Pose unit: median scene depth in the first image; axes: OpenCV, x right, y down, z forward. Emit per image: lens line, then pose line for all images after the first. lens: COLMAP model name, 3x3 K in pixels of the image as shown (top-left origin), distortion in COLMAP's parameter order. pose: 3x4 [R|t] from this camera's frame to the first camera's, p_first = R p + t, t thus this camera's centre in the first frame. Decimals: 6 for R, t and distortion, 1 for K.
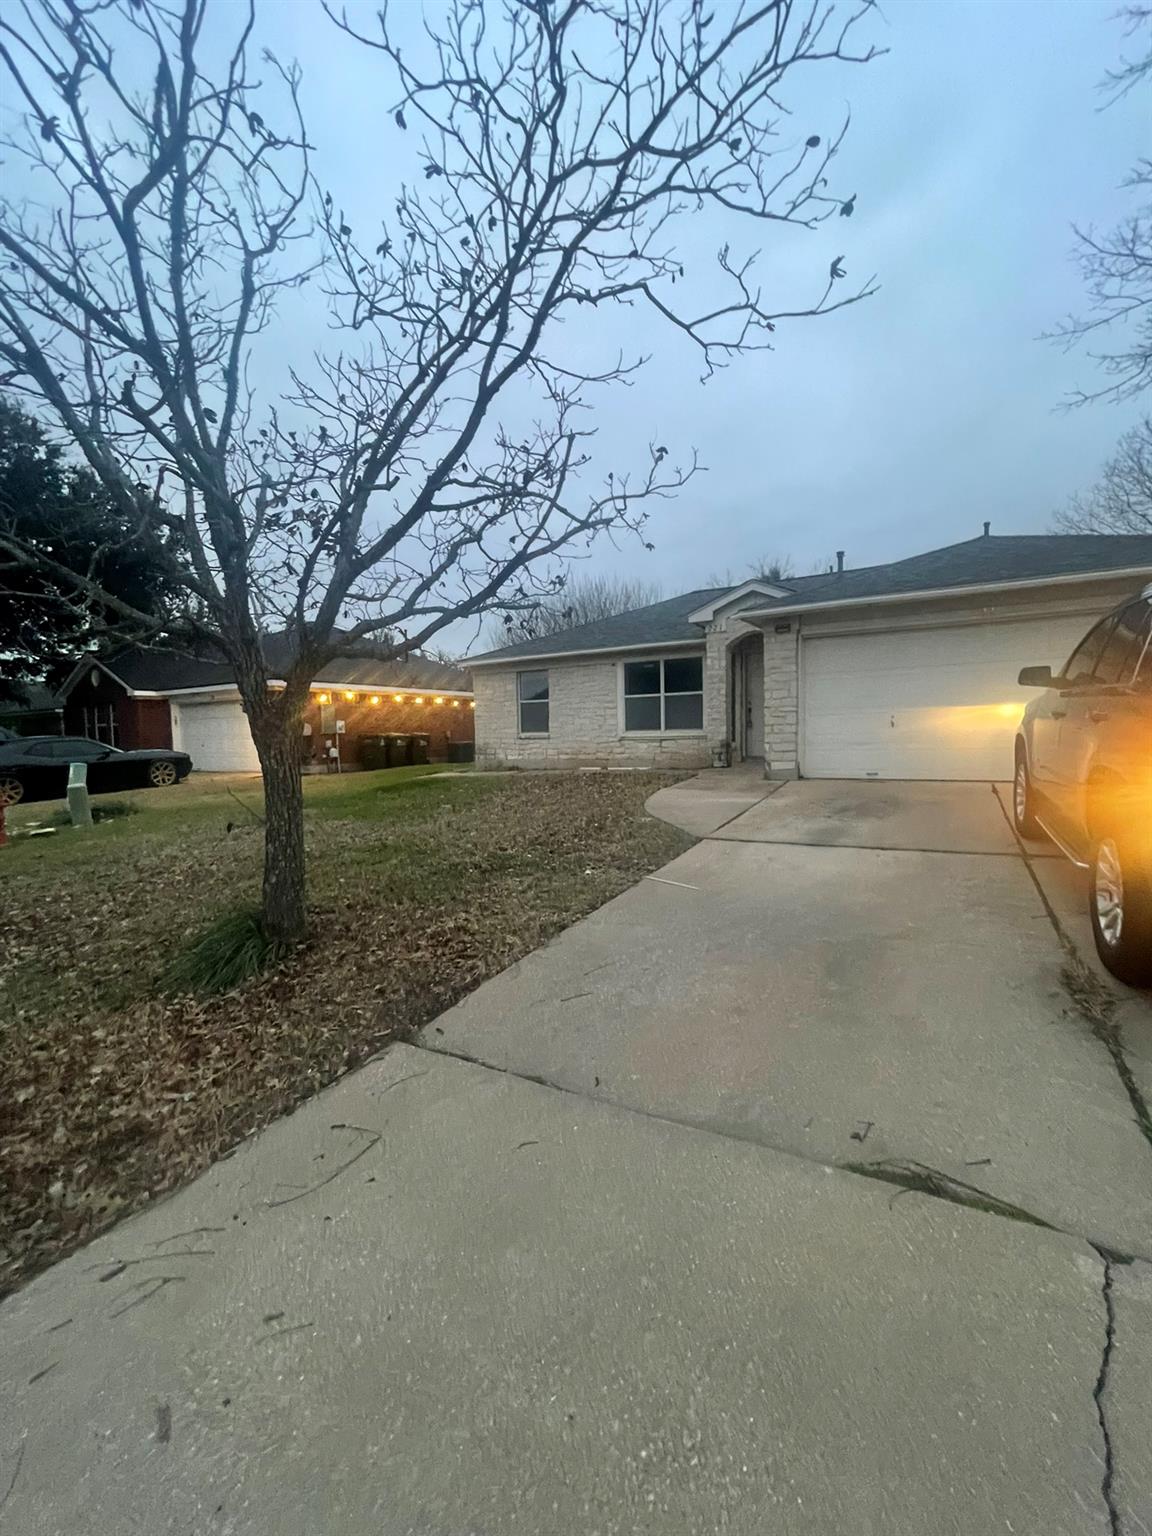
lens RADIAL K [[620.5, 0, 574.1], [0, 620.5, 764.7], [0, 0, 1]] dist [-0.001581, 0.000429]
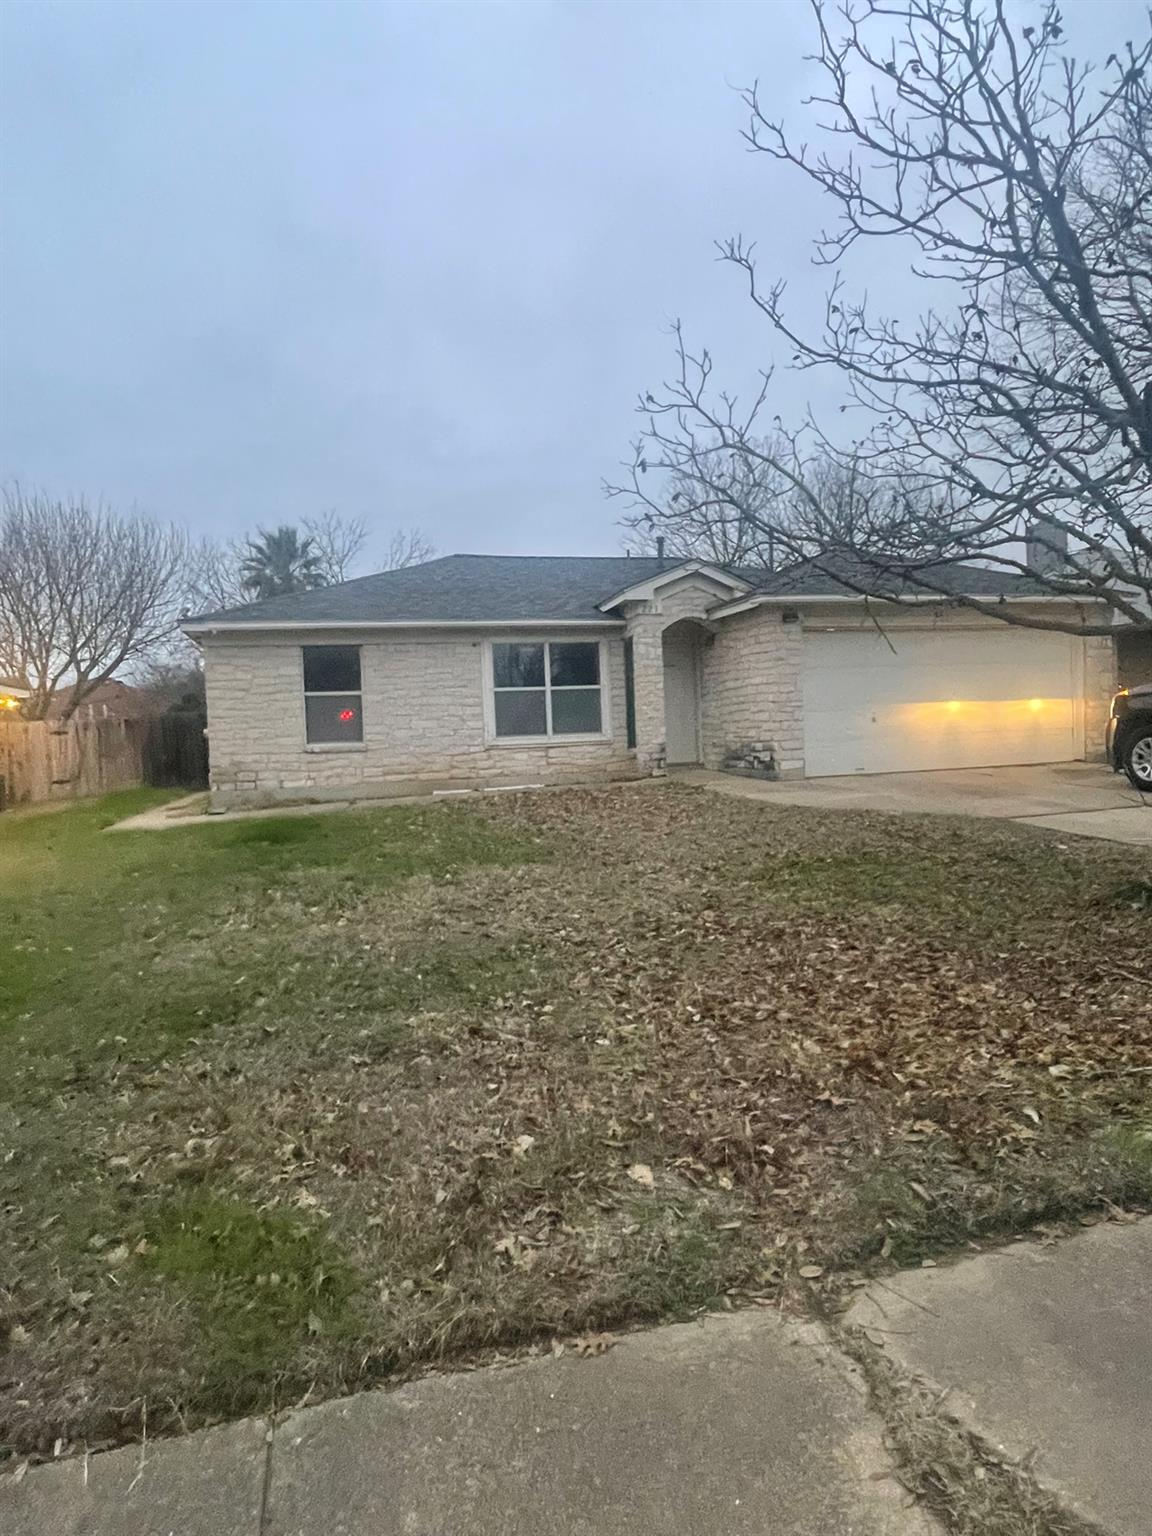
lens RADIAL K [[901.7, 0, 576.0], [0, 901.7, 768.0], [0, 0, 1]] dist [0.000004, -0.000136]
pose [[0.718207, -0.028032, 0.695265, -0.606106], [0.061916, 0.997799, -0.023729, 0.013080], [-0.693069, 0.060090, 0.718362, 0.187708]]
